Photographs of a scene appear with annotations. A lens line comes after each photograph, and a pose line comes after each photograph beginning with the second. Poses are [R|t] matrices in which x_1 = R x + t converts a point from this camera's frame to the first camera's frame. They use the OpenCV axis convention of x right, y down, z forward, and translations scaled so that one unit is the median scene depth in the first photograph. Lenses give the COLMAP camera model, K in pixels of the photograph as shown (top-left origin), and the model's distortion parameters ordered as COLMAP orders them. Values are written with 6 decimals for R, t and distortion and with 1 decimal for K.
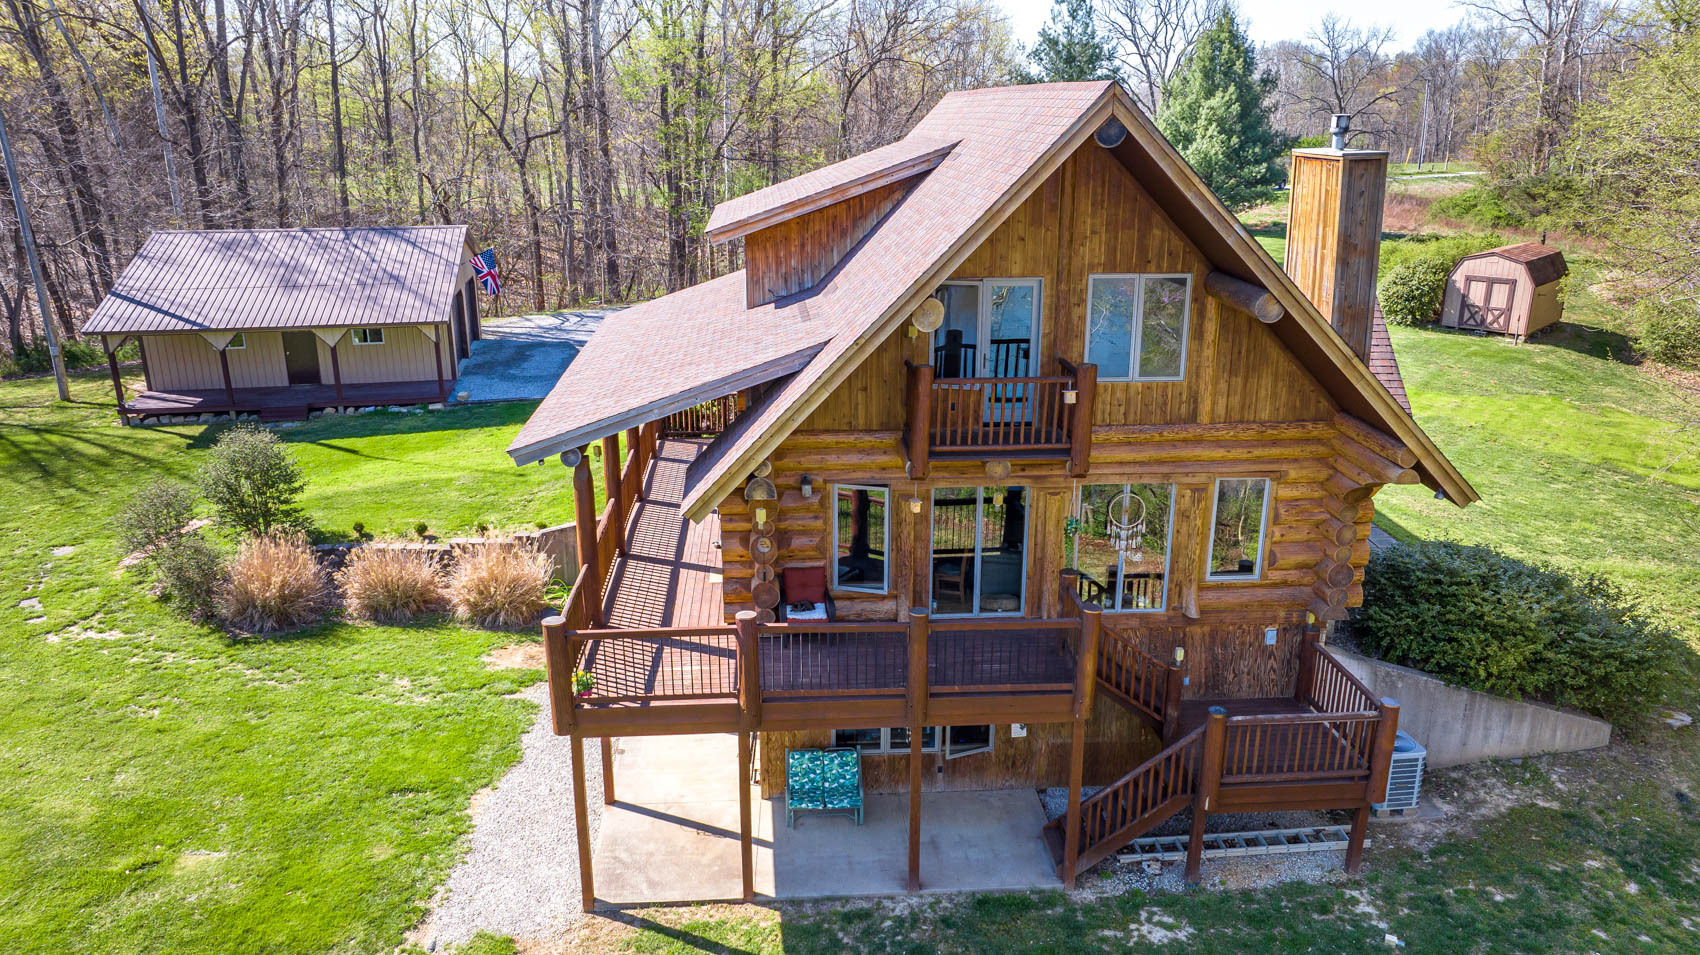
lens RADIAL K [[1196.7, 0, 846.6], [0, 1196.7, 477.8], [0, 0, 1]] dist [-0.036546, 0.062750]
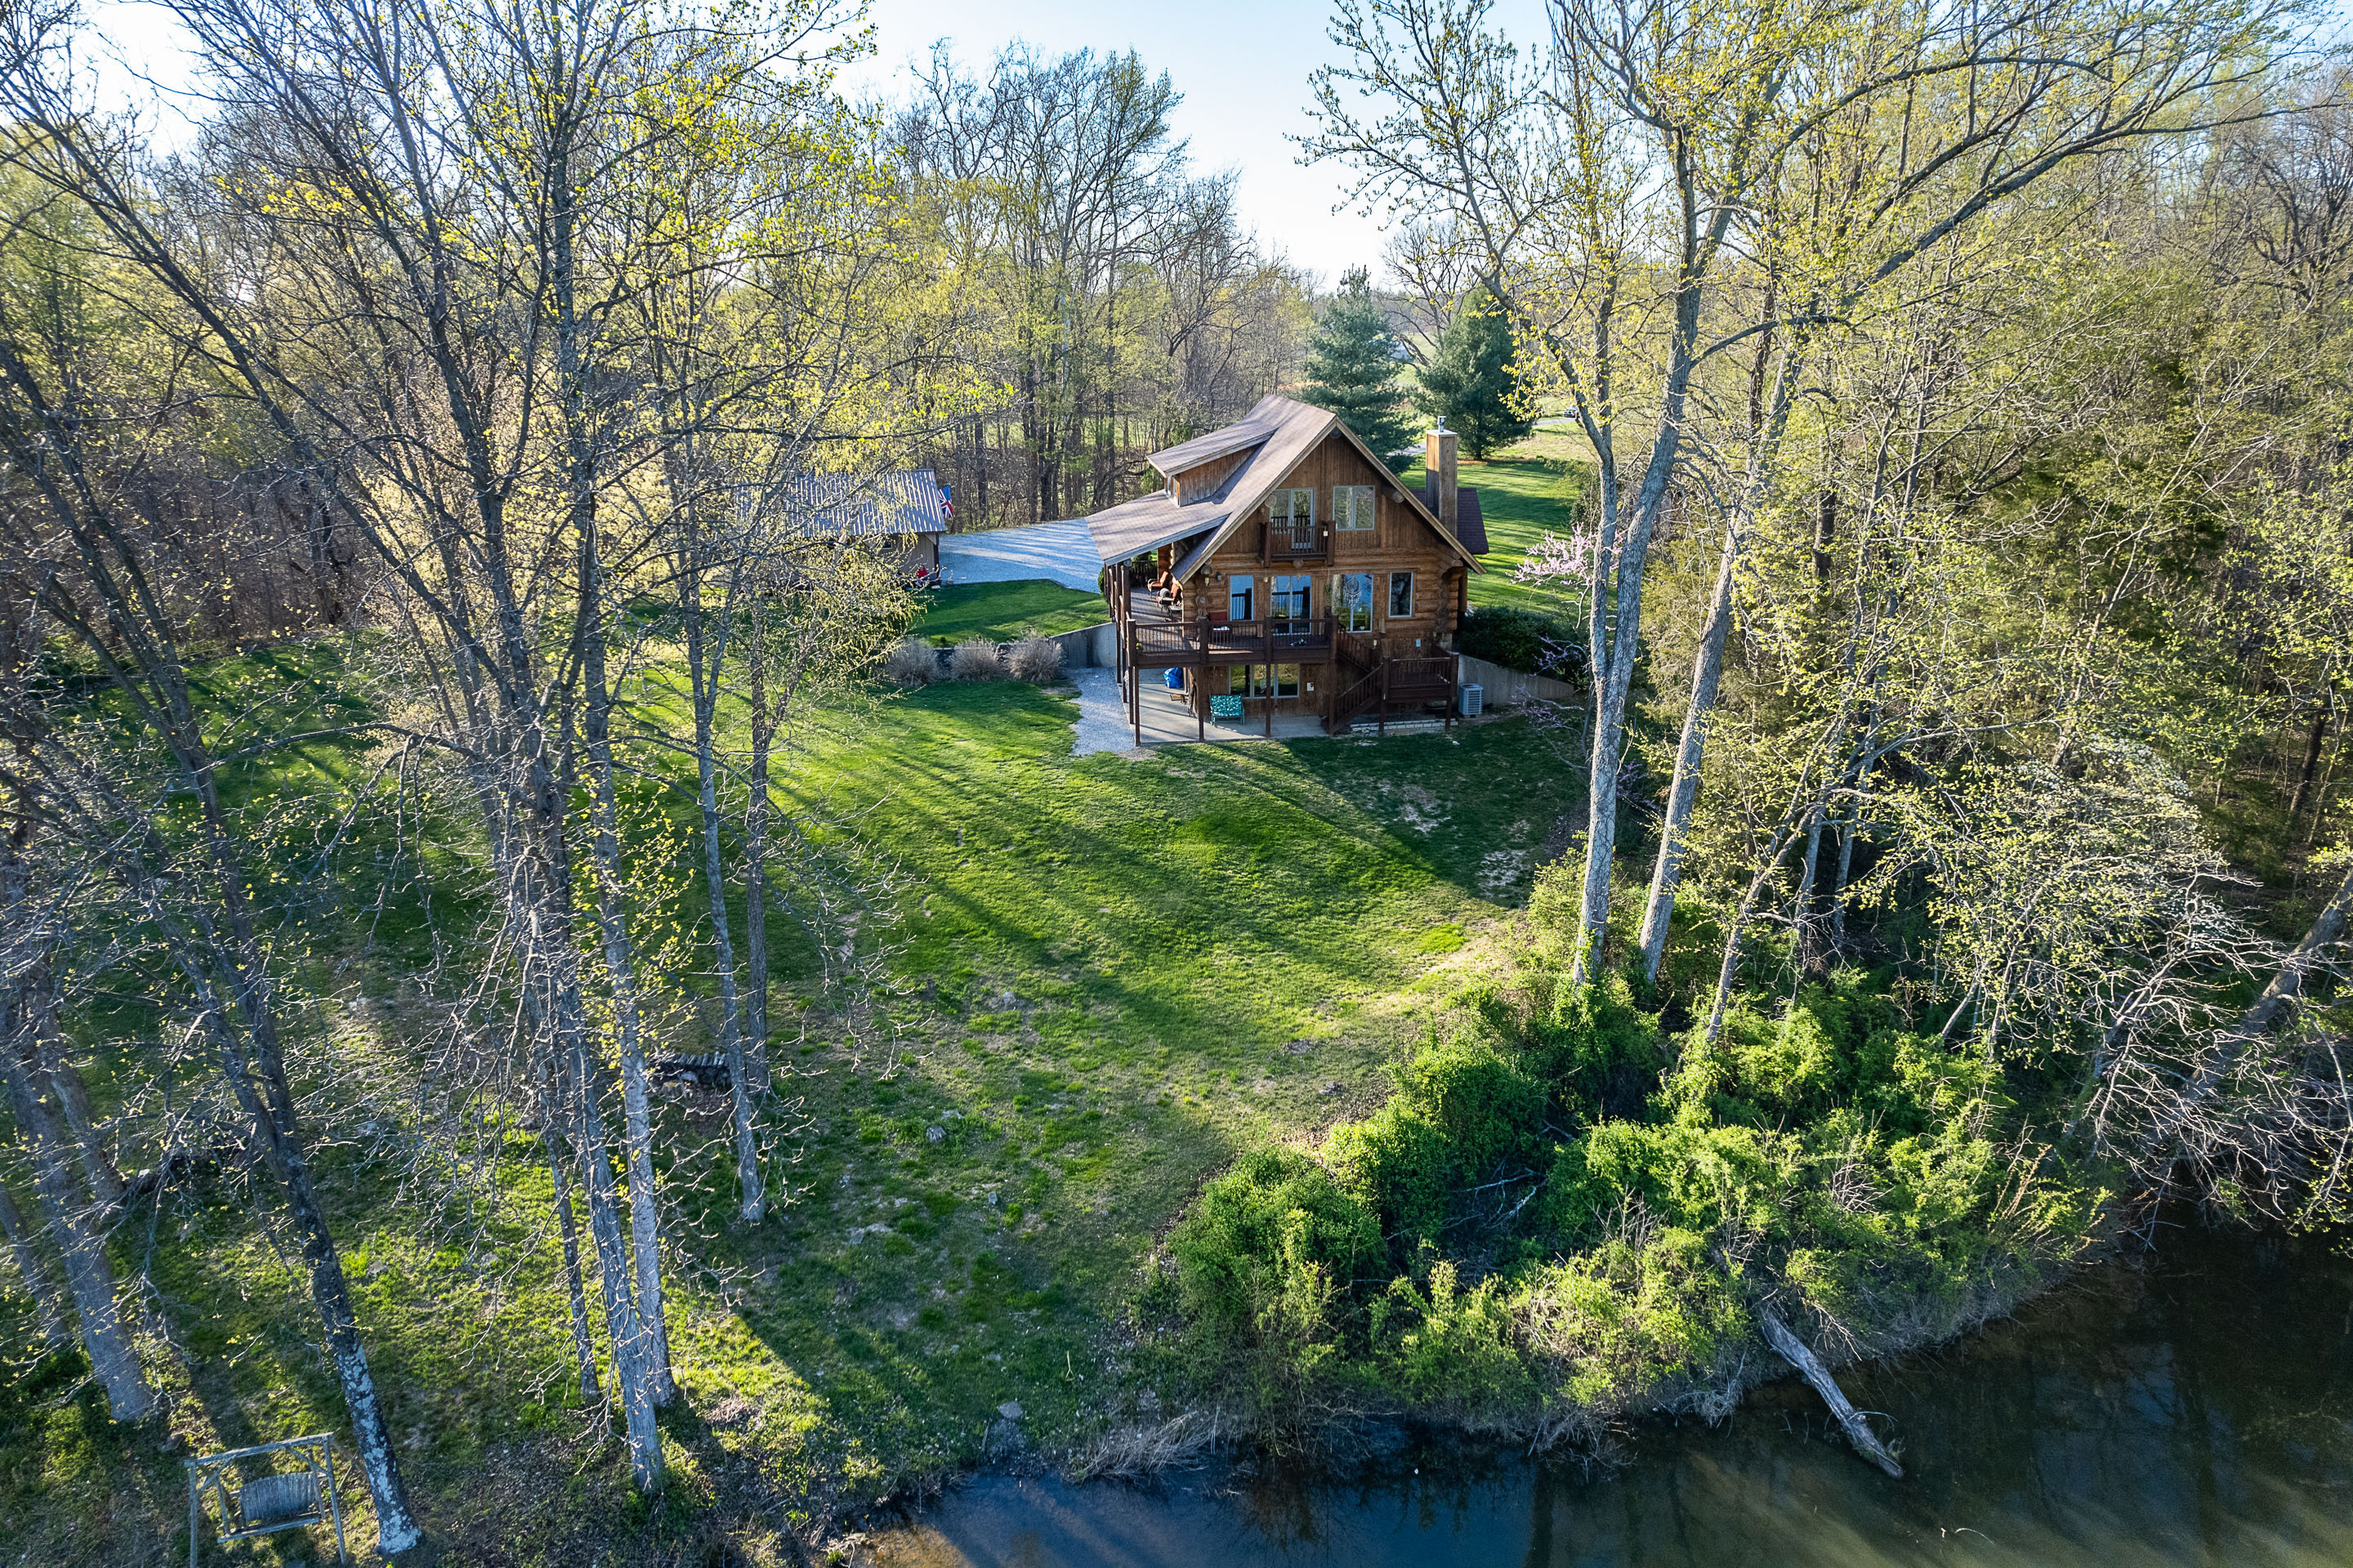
lens RADIAL K [[1527.7, 0, 1176.5], [0, 1527.7, 784.0], [0, 0, 1]] dist [-0.055978, 0.000045]
pose [[0.998657, -0.021711, 0.047038, -0.255777], [0.021939, 0.999750, -0.004343, 0.407949], [-0.046932, 0.005370, 0.998884, -1.924490]]
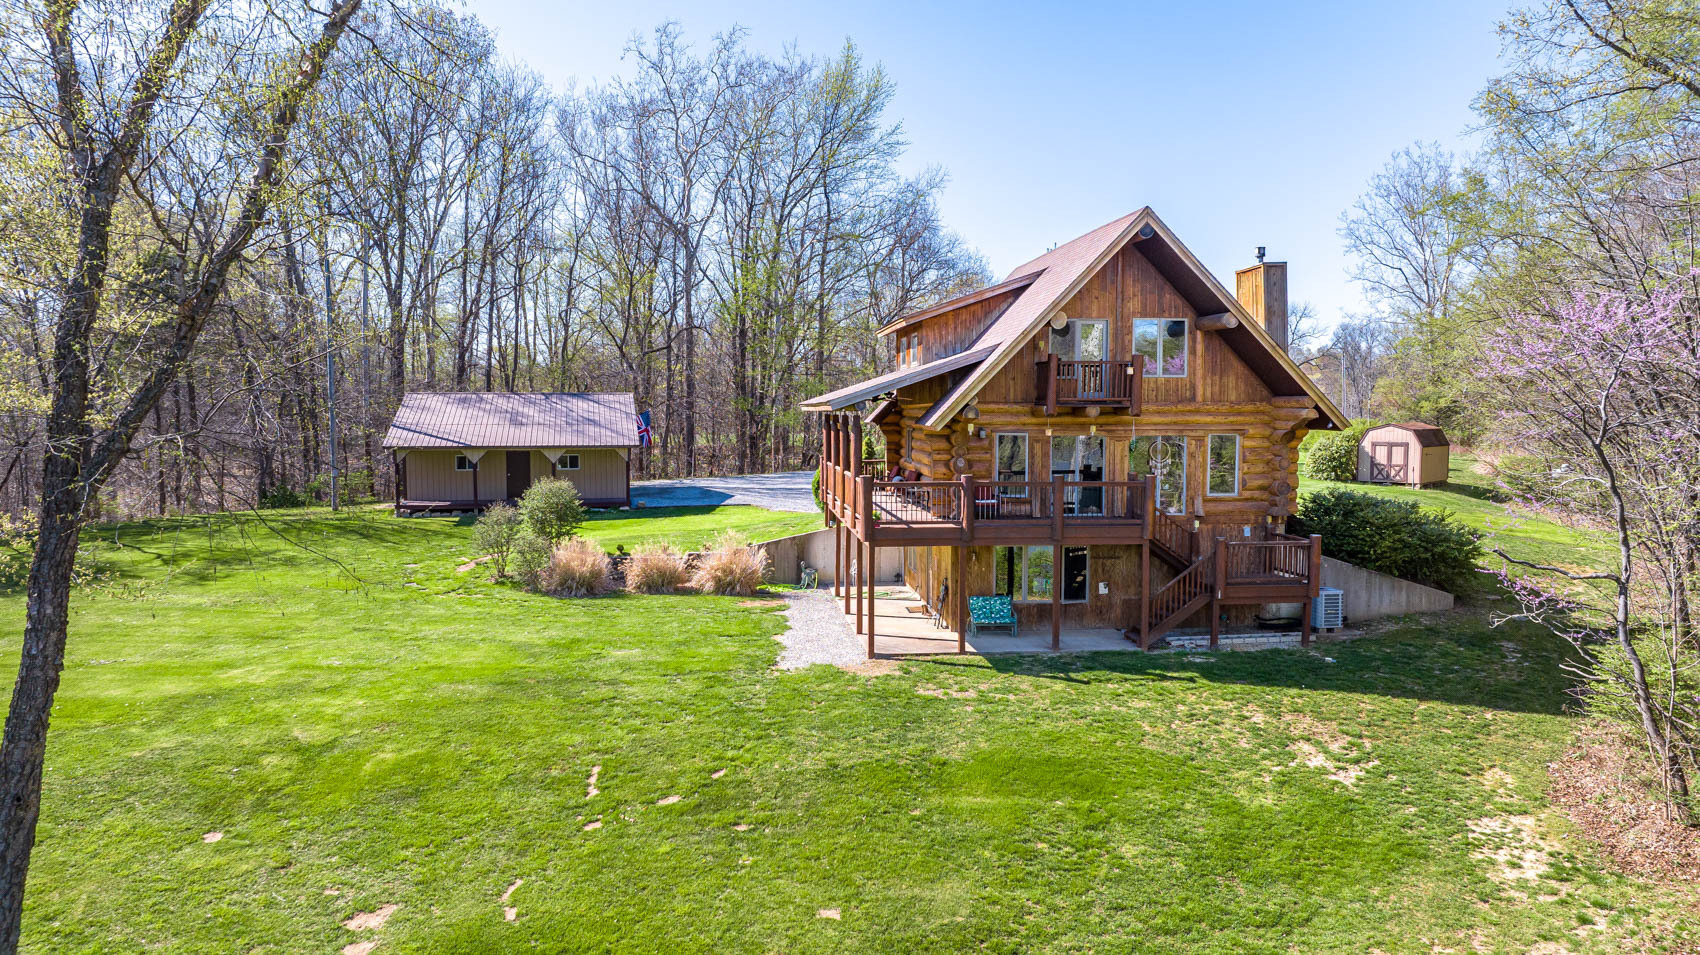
lens RADIAL K [[1214.2, 0, 840.3], [0, 1214.2, 483.0], [0, 0, 1]] dist [-0.001583, -0.000833]
pose [[0.999405, 0.000656, 0.034494, -0.286575], [0.007721, 0.970202, -0.242176, 0.482059], [-0.033625, 0.242298, 0.969619, -0.682885]]
